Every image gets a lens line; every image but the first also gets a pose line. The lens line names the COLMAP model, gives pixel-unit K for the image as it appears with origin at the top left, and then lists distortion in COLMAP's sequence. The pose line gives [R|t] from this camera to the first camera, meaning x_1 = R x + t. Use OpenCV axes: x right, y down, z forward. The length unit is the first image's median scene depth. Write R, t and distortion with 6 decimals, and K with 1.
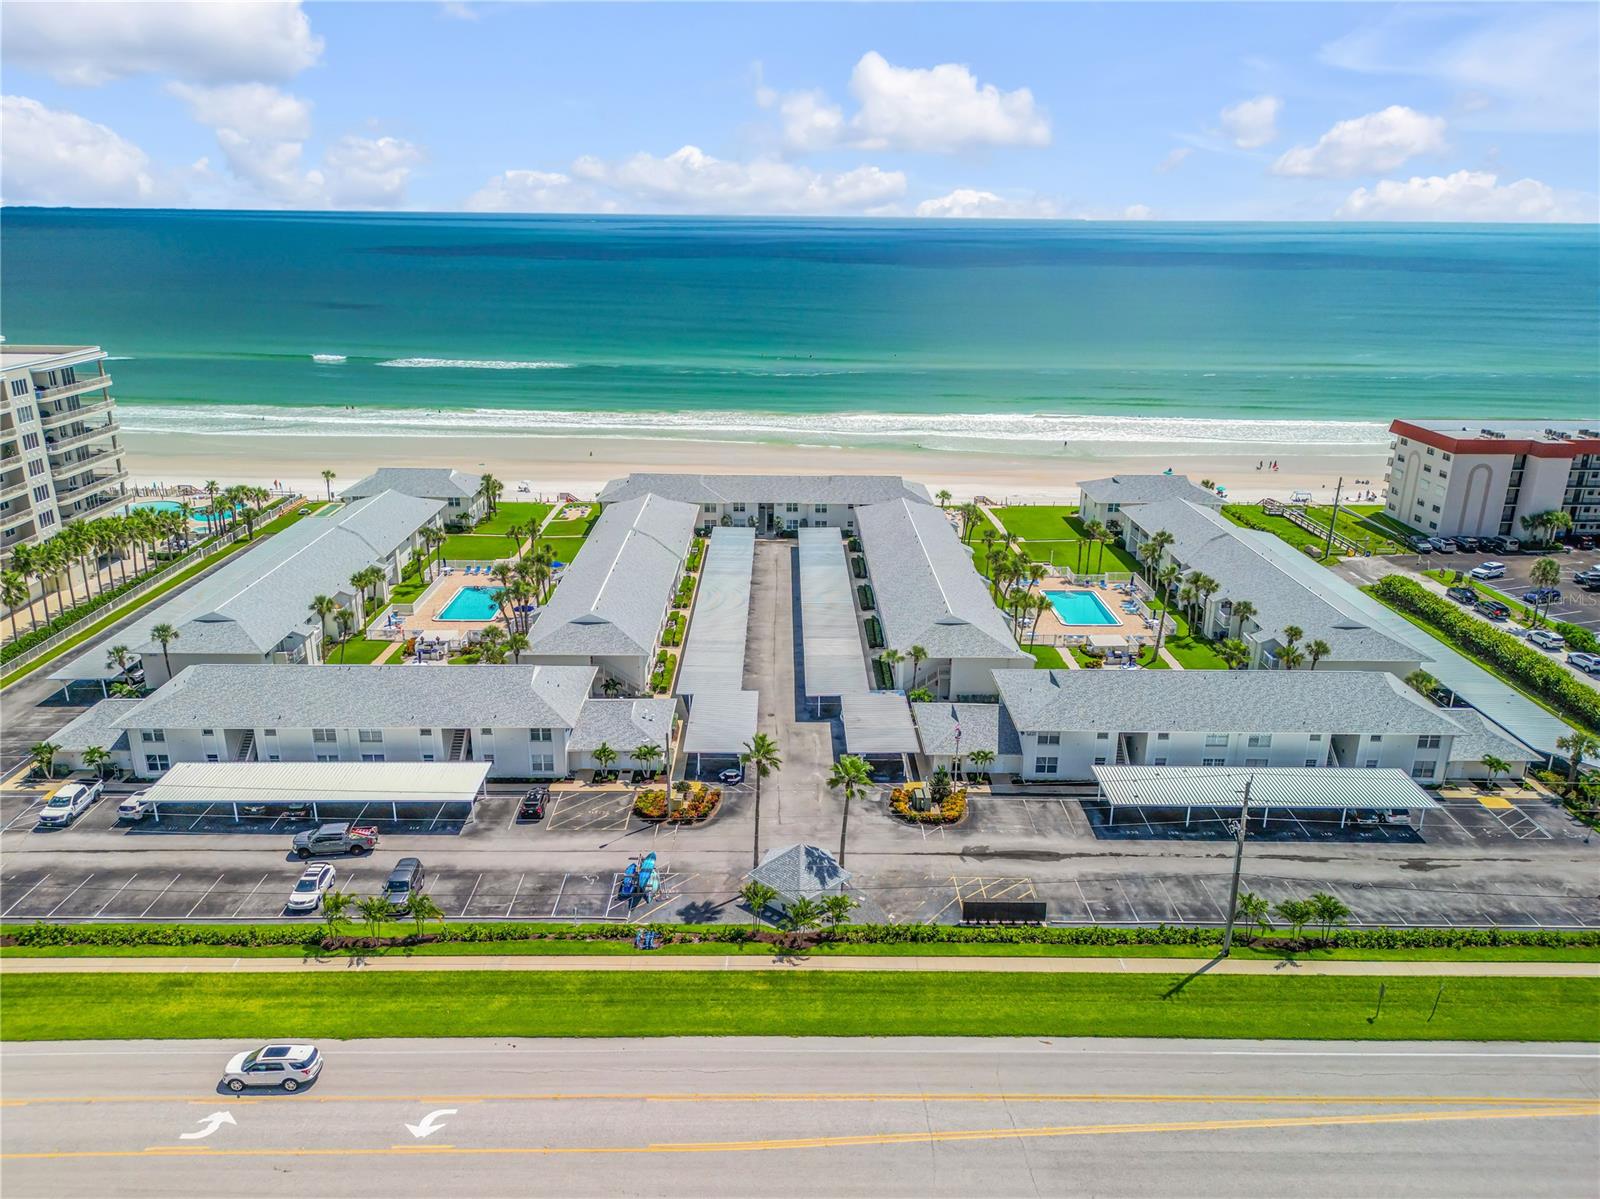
lens RADIAL K [[1140.5, 0, 796.1], [0, 1140.5, 600.7], [0, 0, 1]] dist [0.058609, -0.055804]
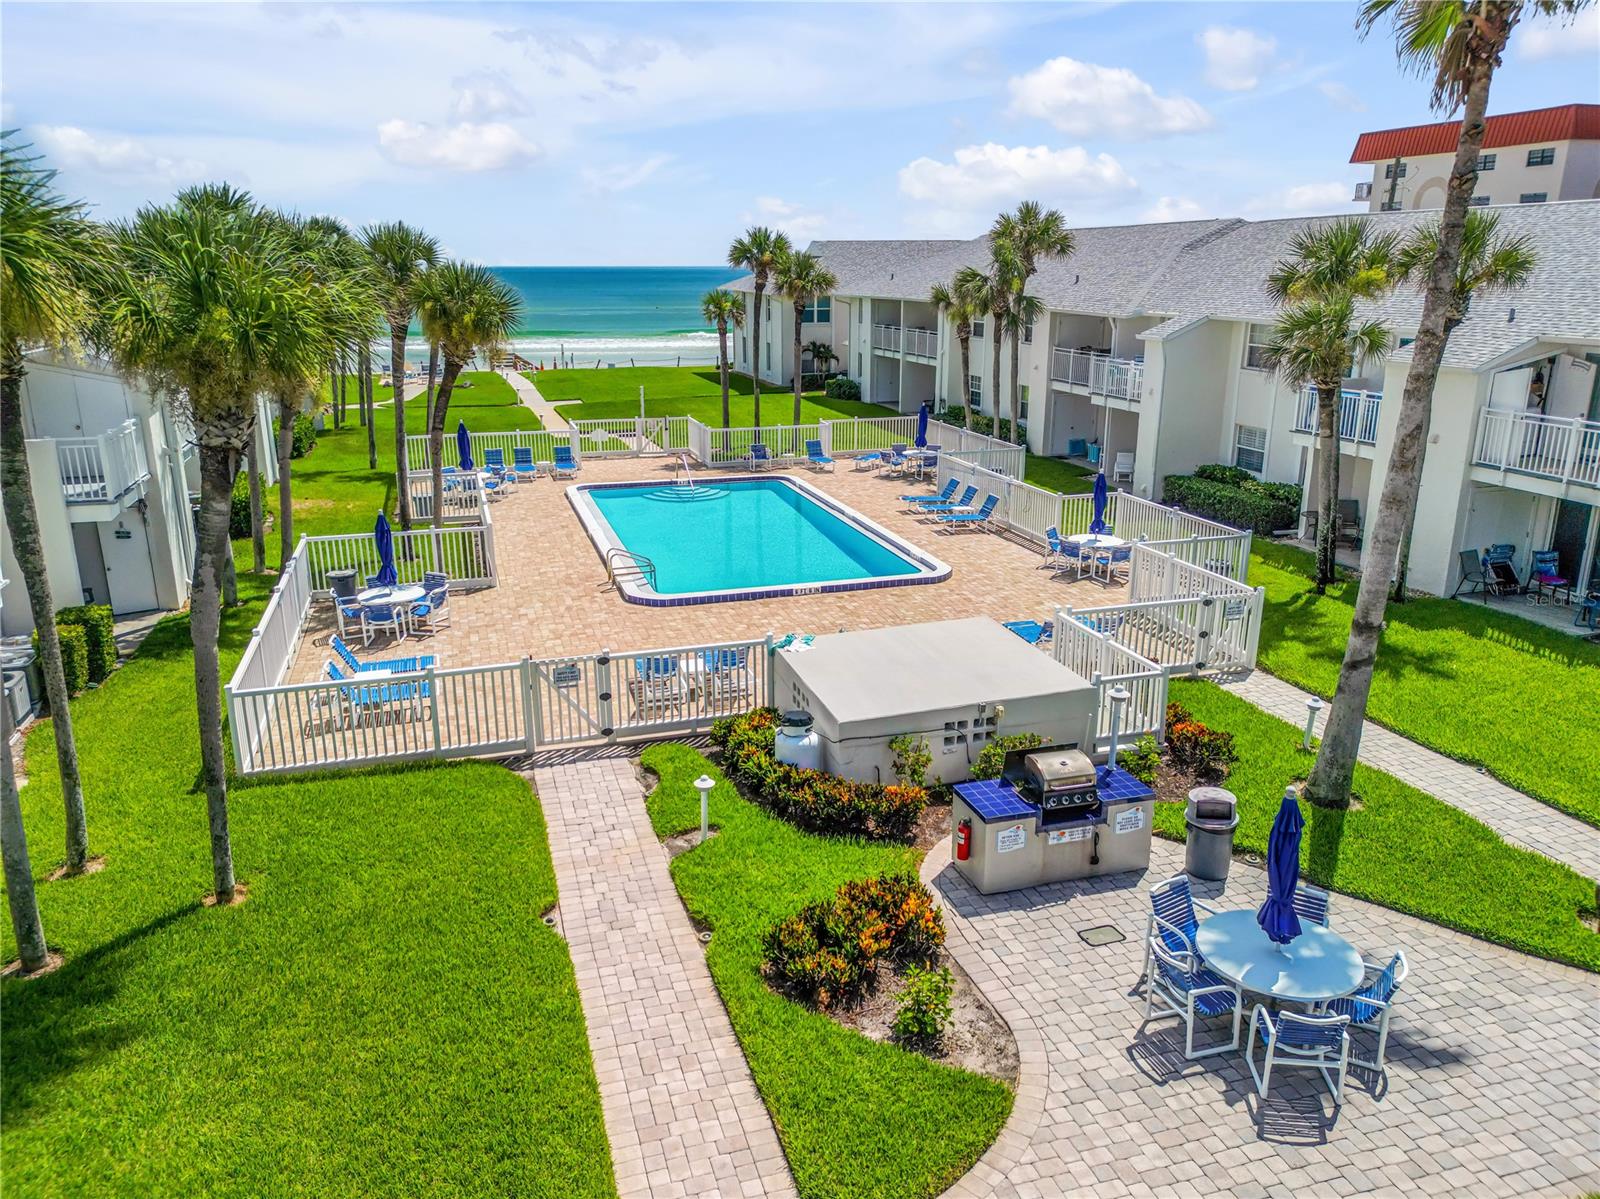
lens RADIAL K [[1136.2, 0, 798.6], [0, 1136.2, 607.1], [0, 0, 1]] dist [0.088026, -0.089012]
pose [[0.961136, -0.090062, 0.260972, 0.287411], [0.097957, 0.995039, -0.017376, 0.036929], [-0.258112, 0.042264, 0.965190, 1.121790]]
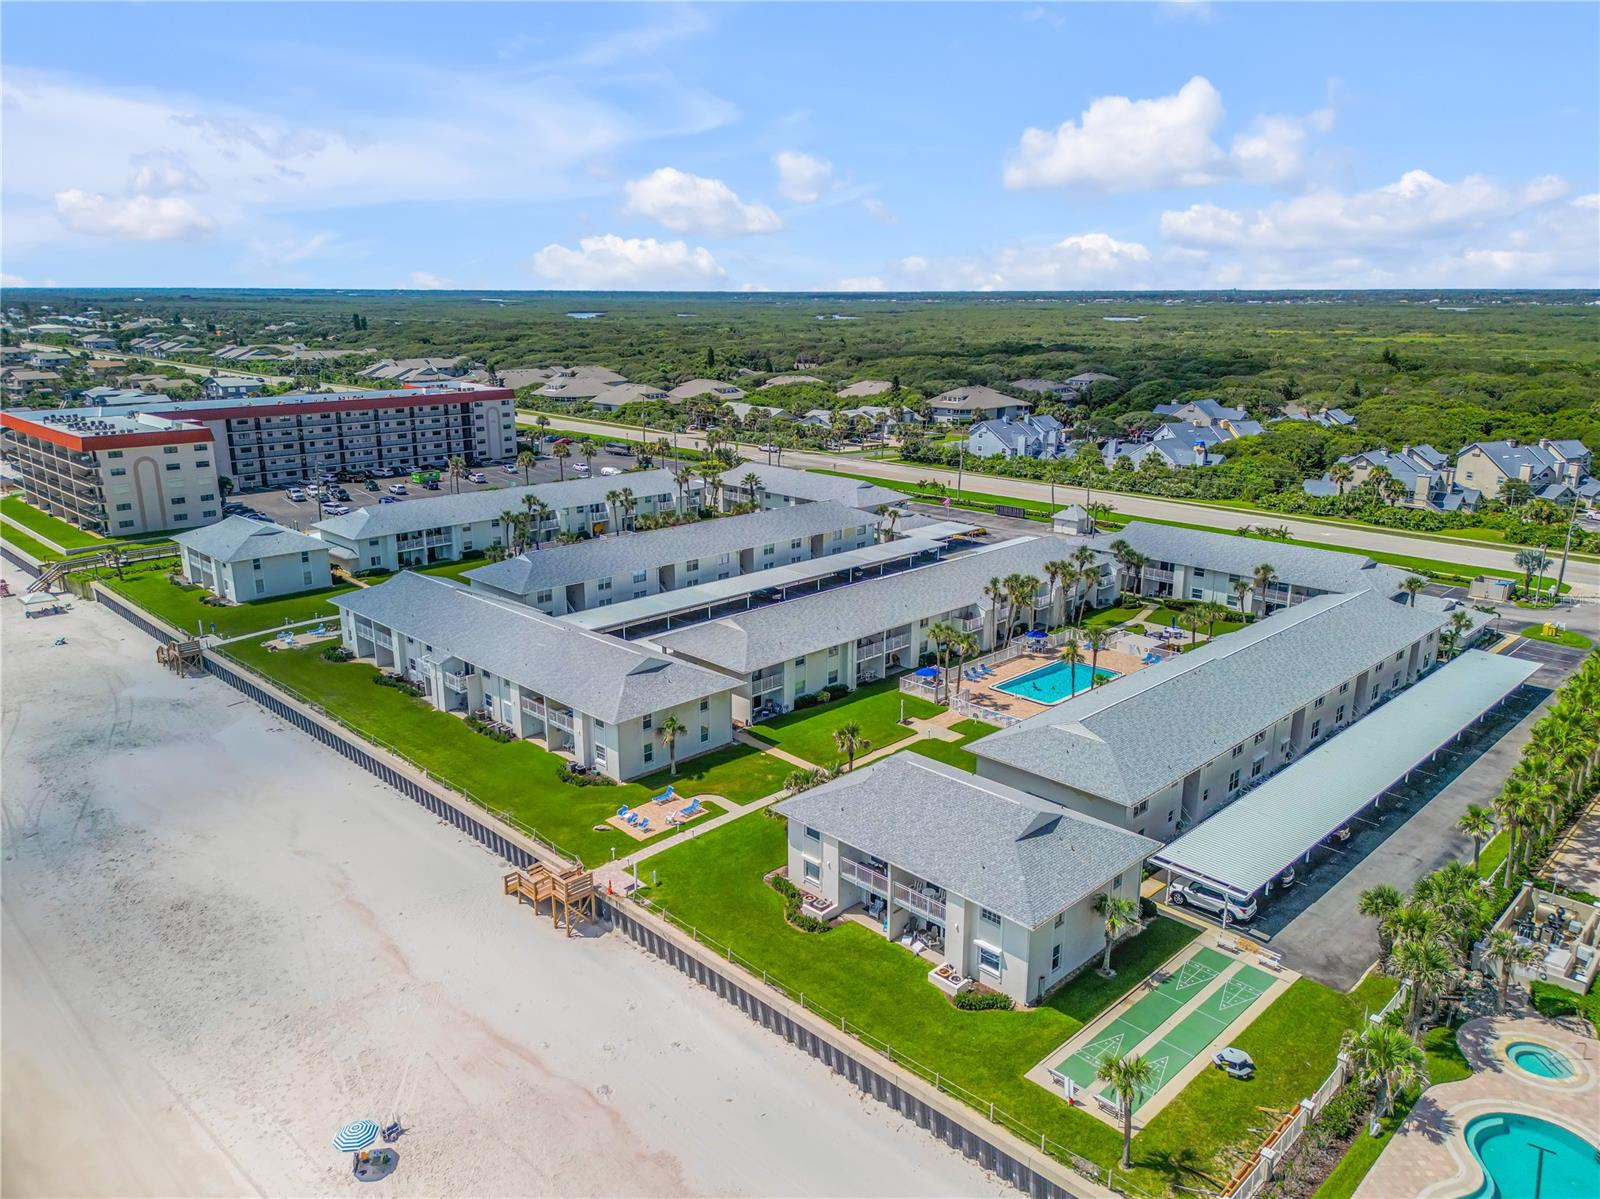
lens RADIAL K [[1145.0, 0, 795.1], [0, 1145.0, 596.6], [0, 0, 1]] dist [0.097117, -0.109819]
pose [[-0.694712, -0.195202, 0.692294, -0.974291], [0.220921, 0.858044, 0.463631, -0.642982], [-0.684521, 0.475032, -0.552969, 2.164872]]
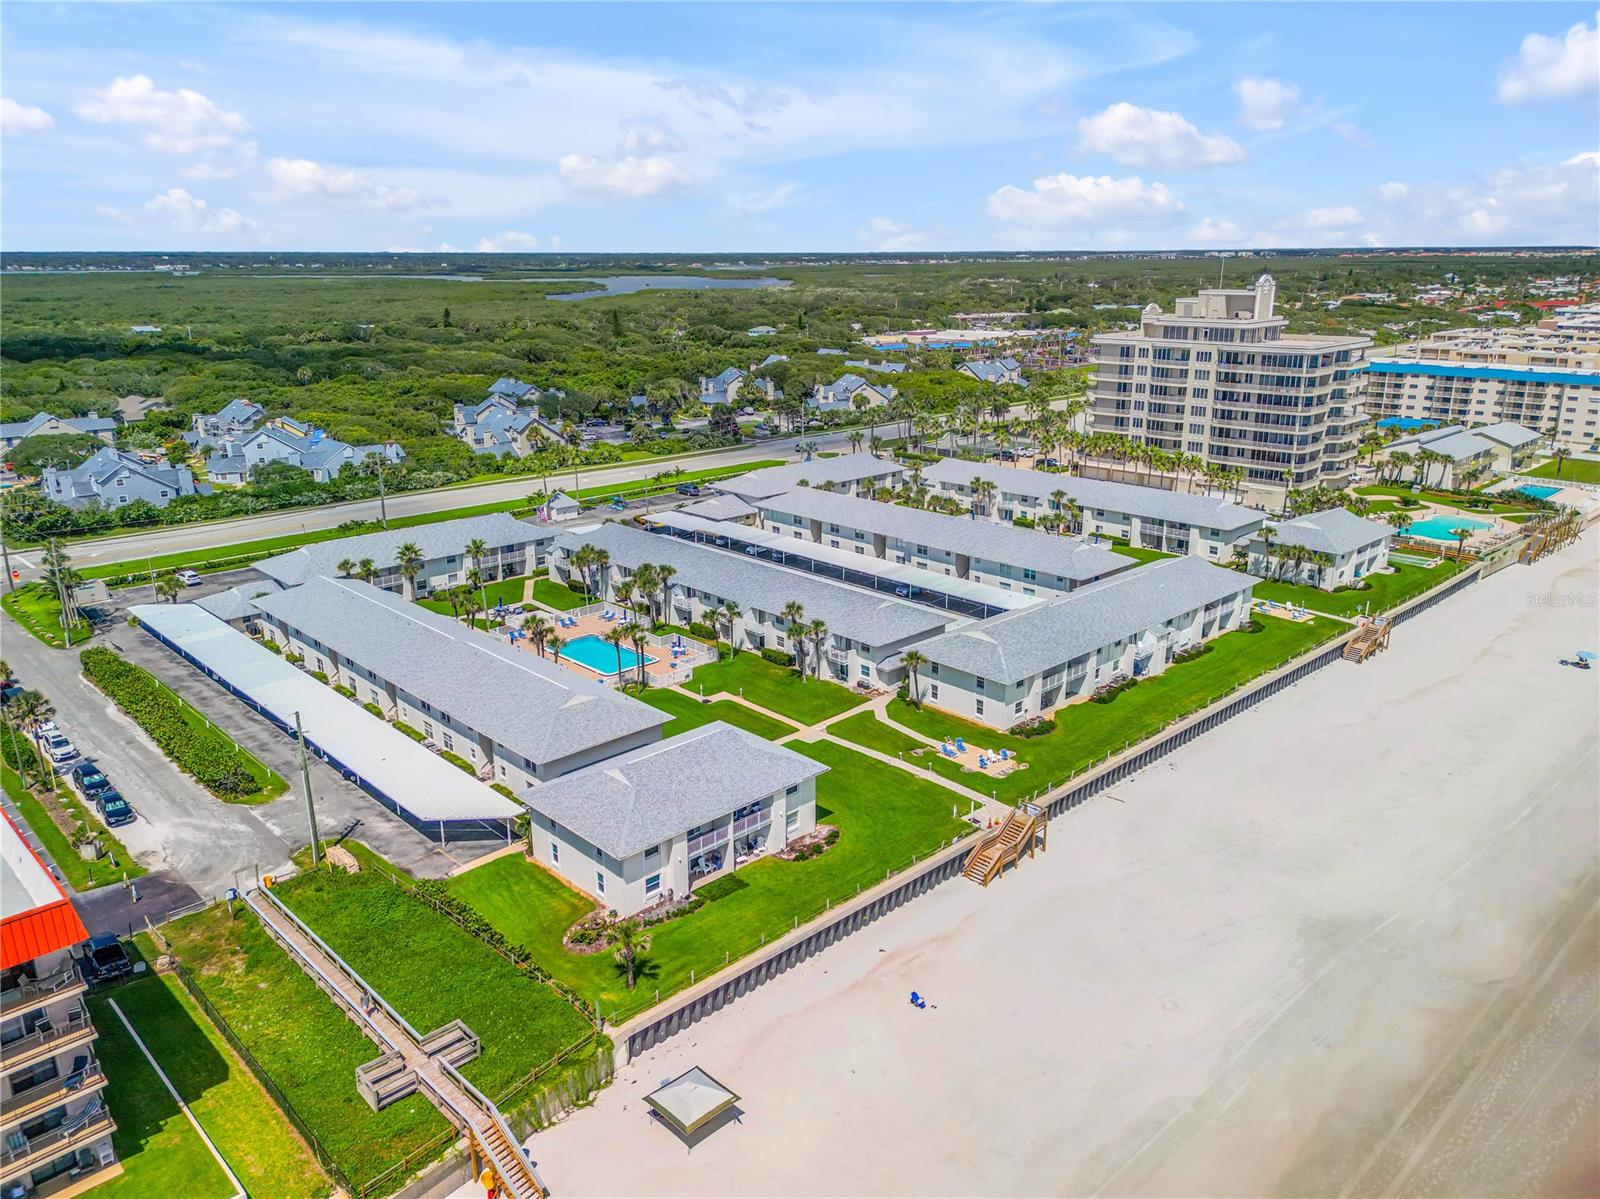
lens RADIAL K [[1145.0, 0, 795.1], [0, 1145.0, 596.6], [0, 0, 1]] dist [0.097117, -0.109819]
pose [[-0.732315, 0.191302, -0.653543, 1.023461], [-0.217509, 0.843743, 0.490702, -0.731123], [0.645294, 0.501500, -0.576275, 2.273654]]
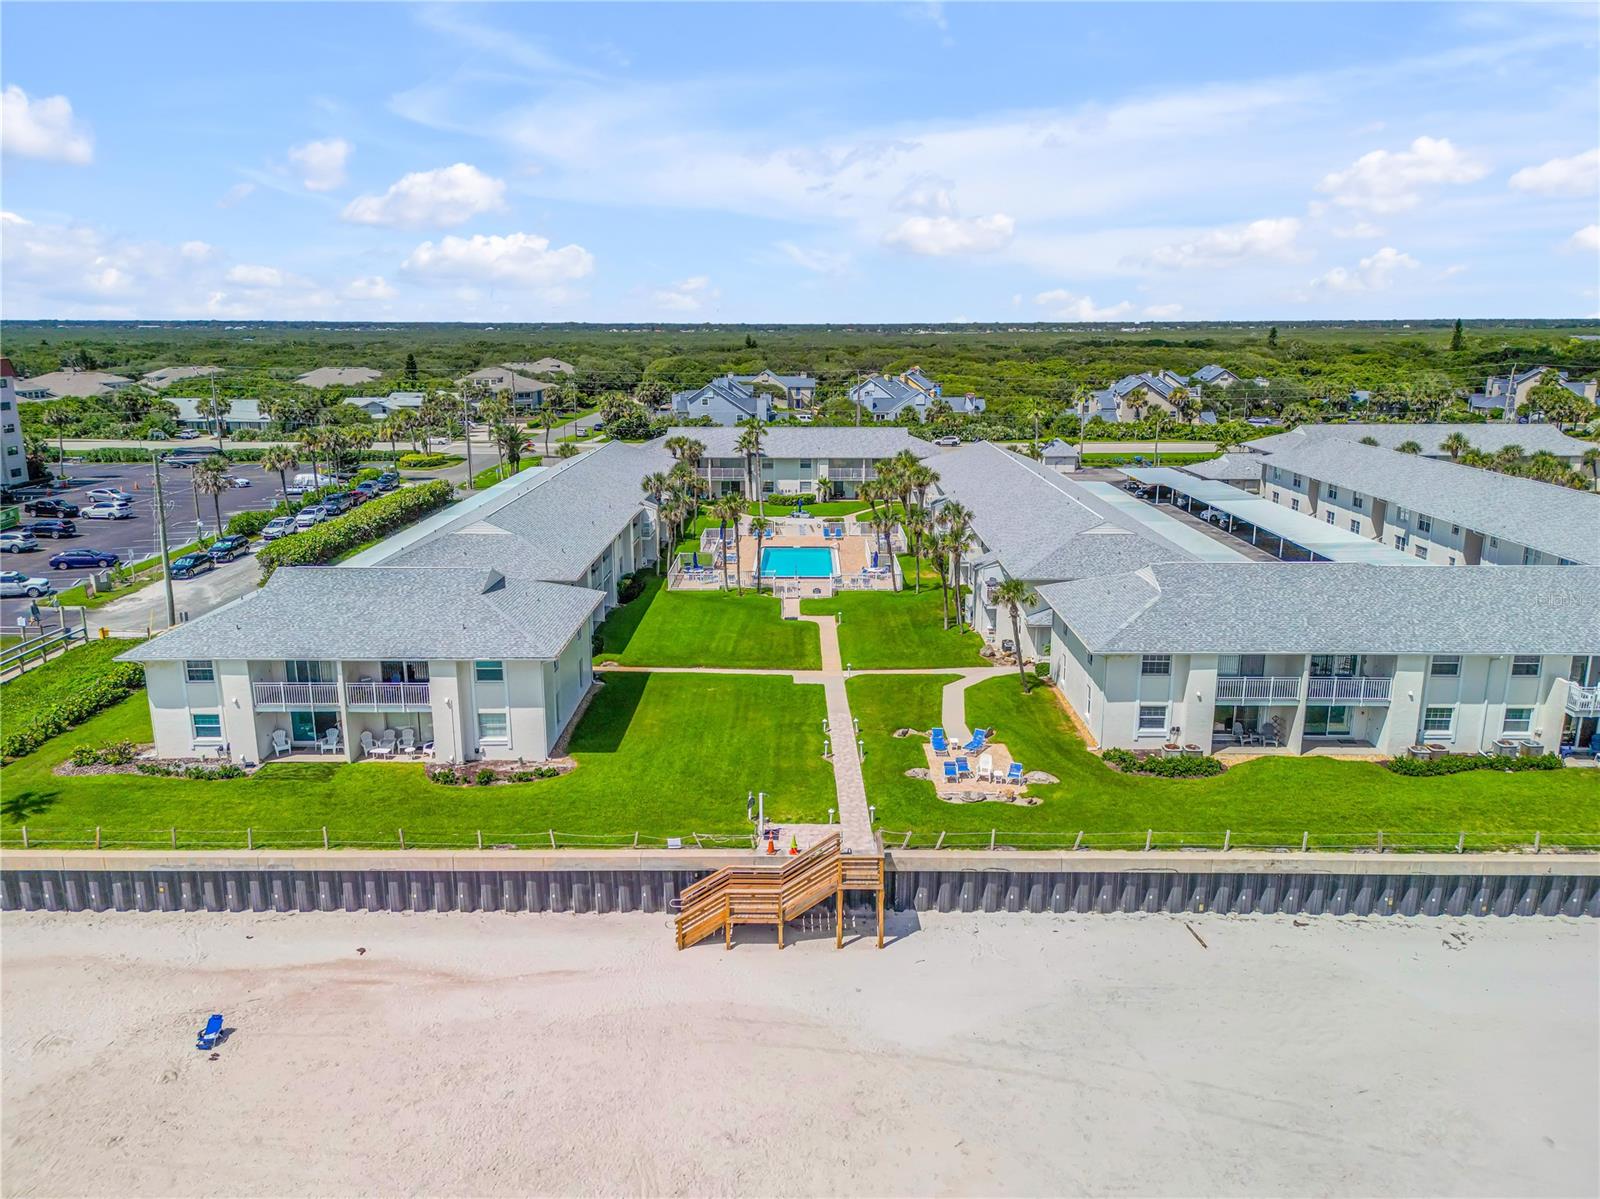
lens RADIAL K [[1140.1, 0, 790.0], [0, 1140.1, 604.5], [0, 0, 1]] dist [0.080160, -0.070449]
pose [[-0.999595, -0.012520, 0.025540, 0.330662], [0.003062, 0.845332, 0.534232, -0.488117], [-0.028278, 0.534094, -0.844952, 2.270854]]
